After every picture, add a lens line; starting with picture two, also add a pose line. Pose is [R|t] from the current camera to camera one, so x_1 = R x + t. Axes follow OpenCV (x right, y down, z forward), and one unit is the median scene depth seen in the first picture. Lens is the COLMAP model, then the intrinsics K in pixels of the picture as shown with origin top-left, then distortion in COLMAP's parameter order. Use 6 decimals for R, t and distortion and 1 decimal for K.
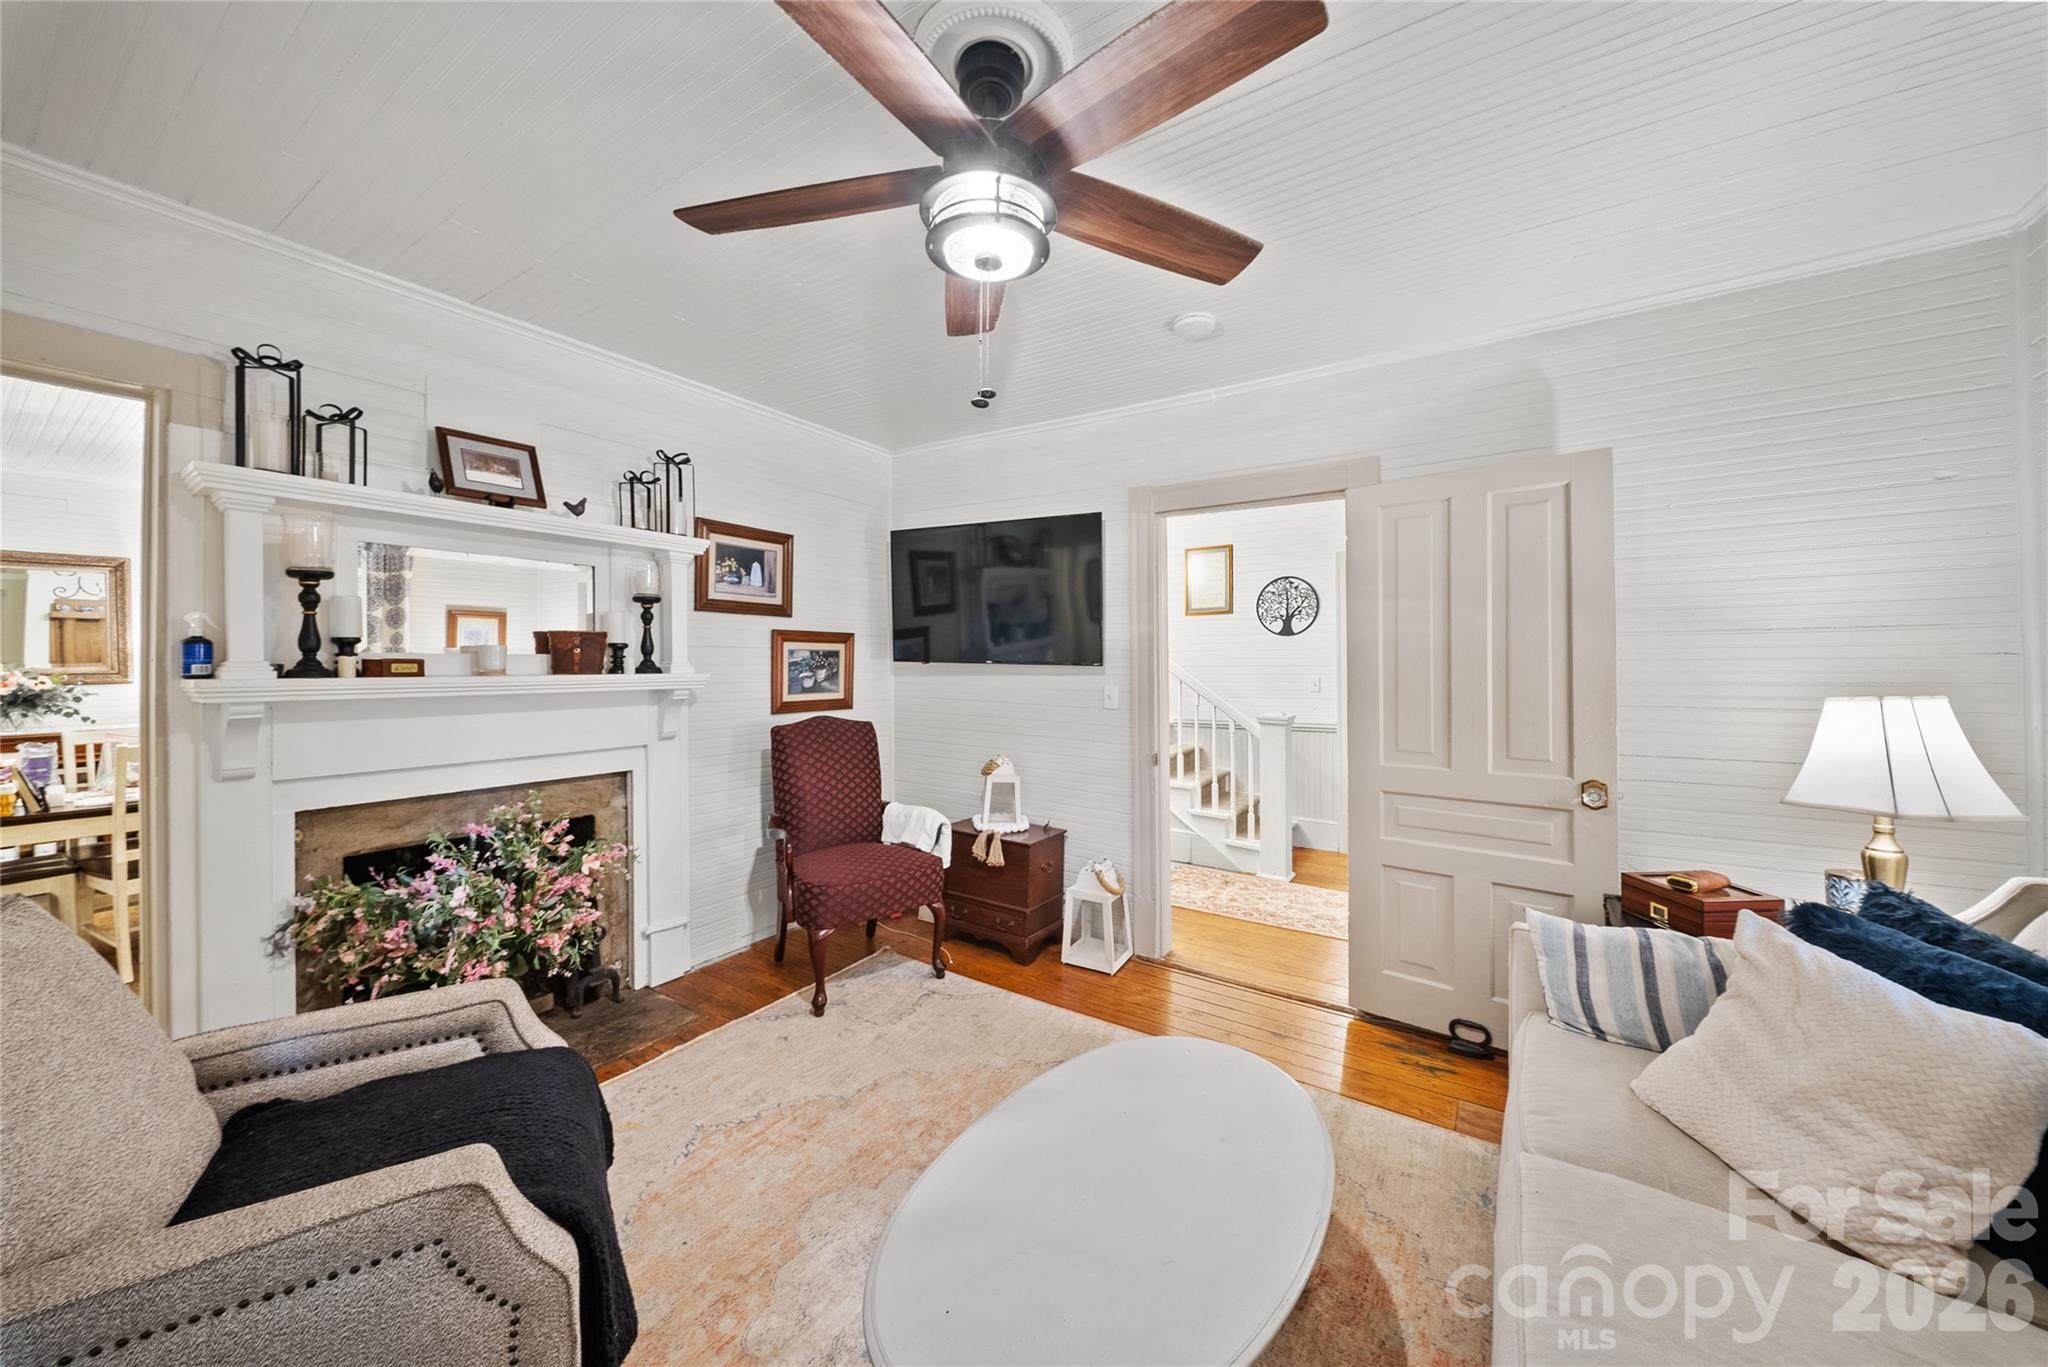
lens RADIAL K [[721.5, 0, 1017.8], [0, 721.5, 670.7], [0, 0, 1]] dist [-0.000057, -0.000009]
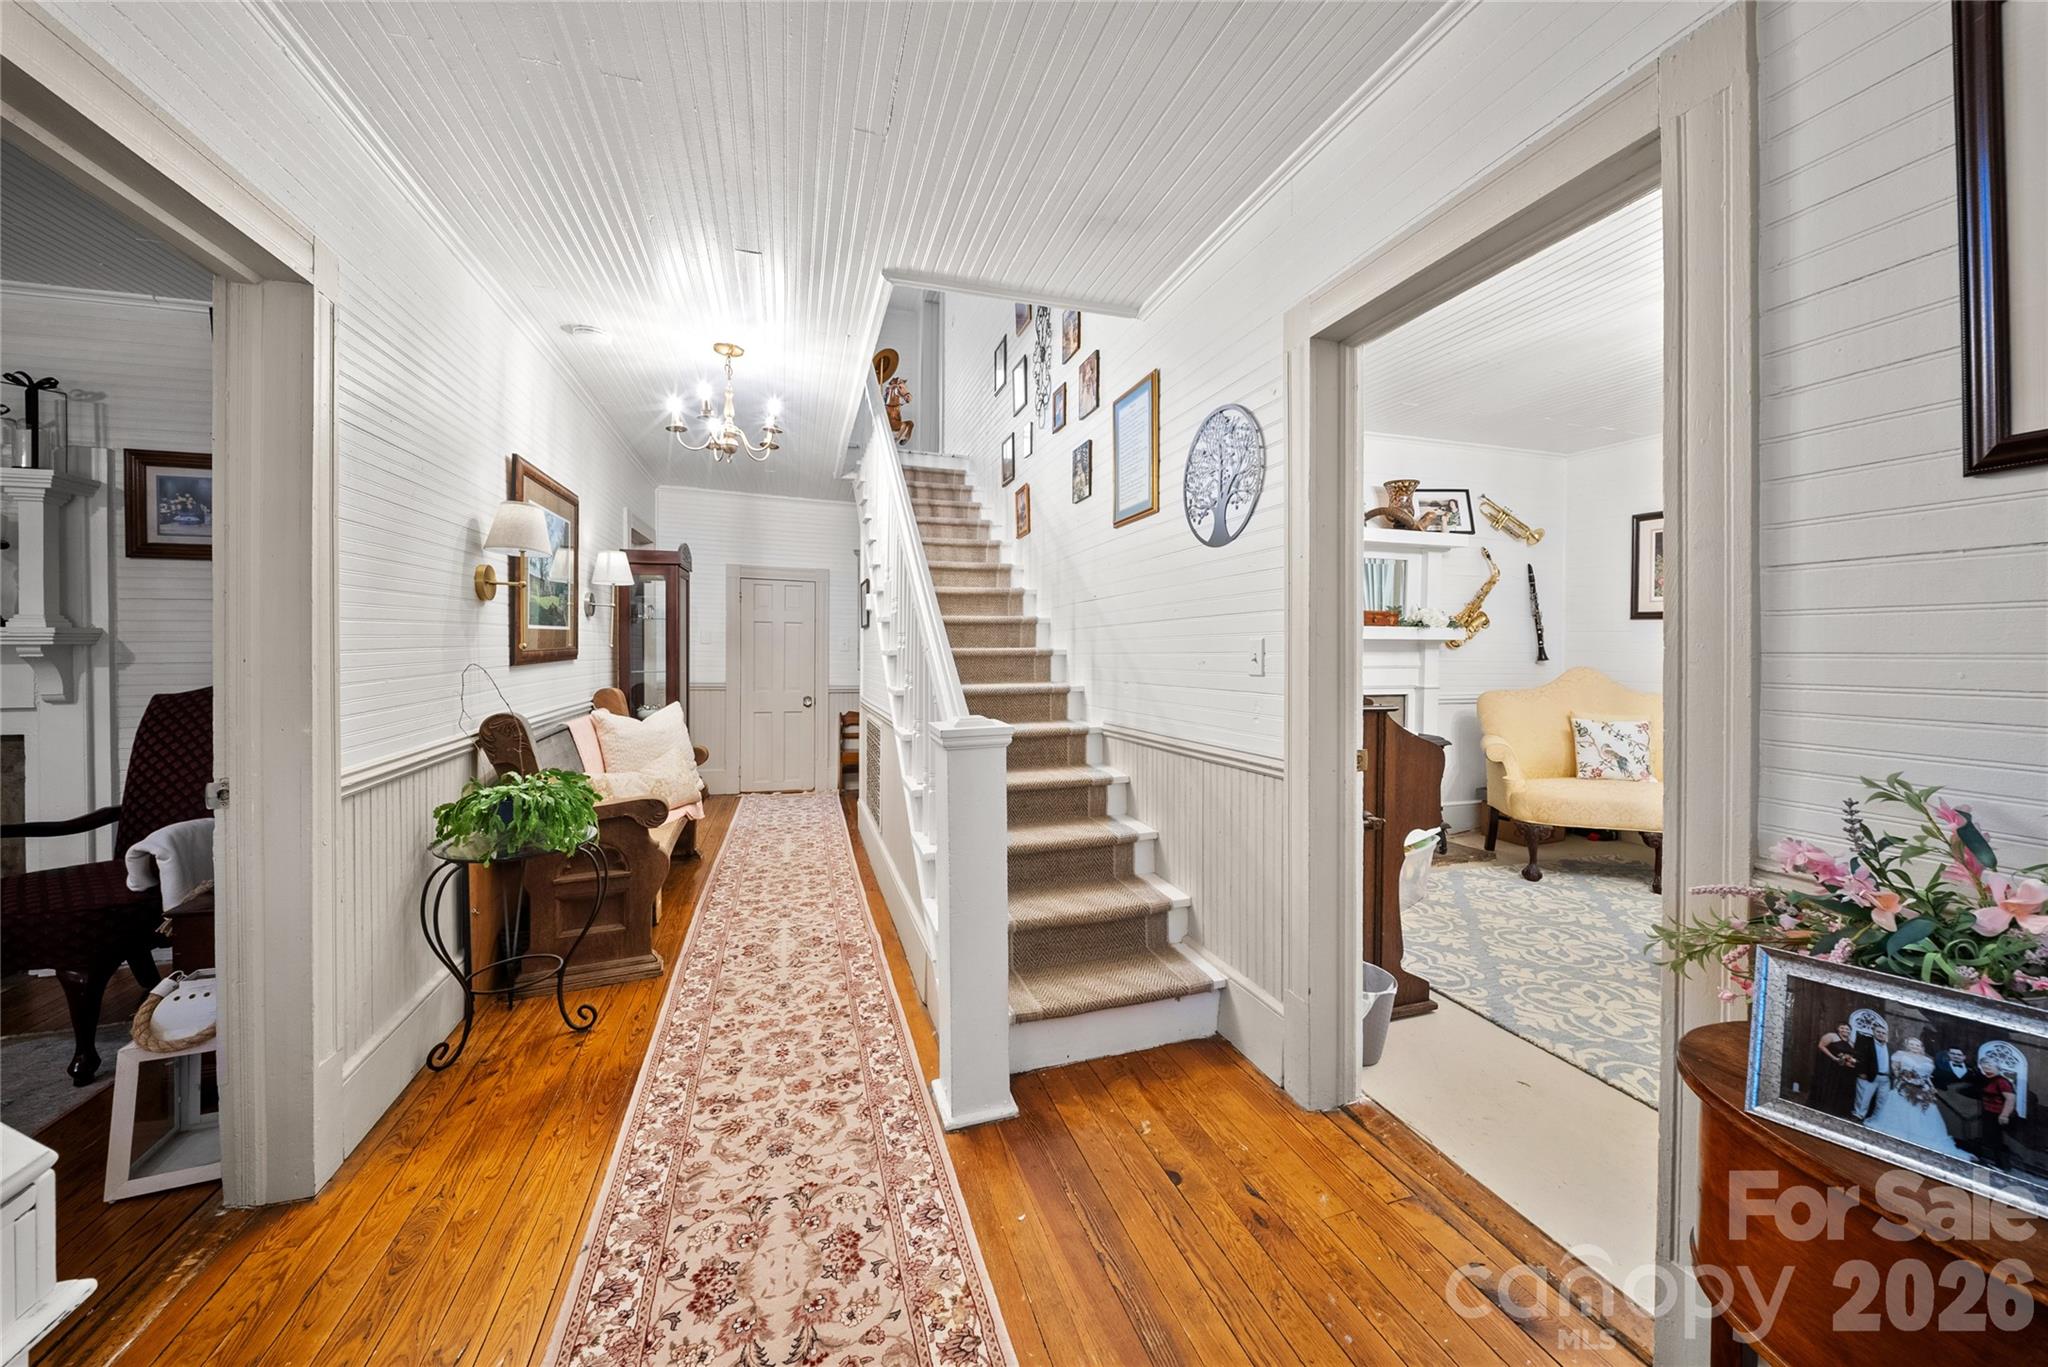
lens RADIAL K [[721.5, 0, 1022.5], [0, 721.5, 665.5], [0, 0, 1]] dist [-0.000057, -0.000009]
pose [[0.779765, 0.009414, -0.626002, 0.681031], [-0.005171, 0.999950, 0.008596, 0.024755], [0.626052, -0.003466, 0.779774, 0.725597]]
